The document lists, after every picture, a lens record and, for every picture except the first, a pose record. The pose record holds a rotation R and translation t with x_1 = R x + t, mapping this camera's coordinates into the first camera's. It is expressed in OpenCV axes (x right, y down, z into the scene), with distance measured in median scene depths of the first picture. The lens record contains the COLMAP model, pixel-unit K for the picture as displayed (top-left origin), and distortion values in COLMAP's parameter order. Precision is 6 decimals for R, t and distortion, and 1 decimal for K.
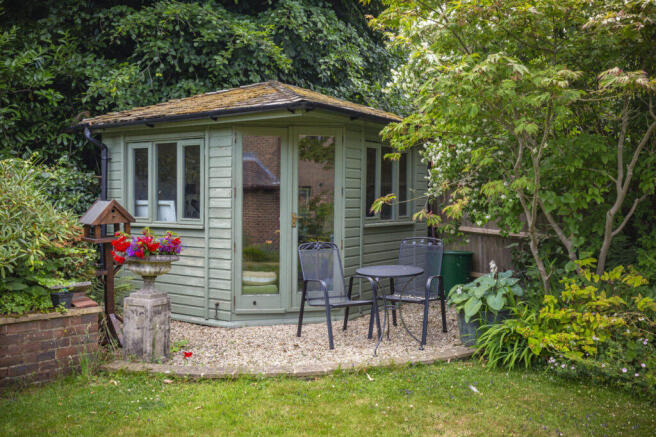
lens RADIAL K [[638.9, 0, 327.3], [0, 638.9, 217.6], [0, 0, 1]] dist [0.009802, 0.000000]
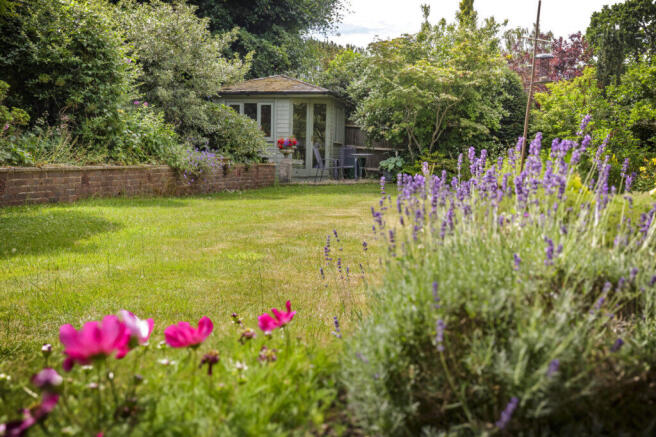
lens RADIAL K [[638.9, 0, 328.6], [0, 638.9, 218.7], [0, 0, 1]] dist [0.009802, 0.000000]
pose [[0.935363, -0.017492, 0.353256, -1.084274], [-0.005323, 0.997967, 0.063512, 0.195810], [-0.353649, -0.061287, 0.933368, -1.657033]]
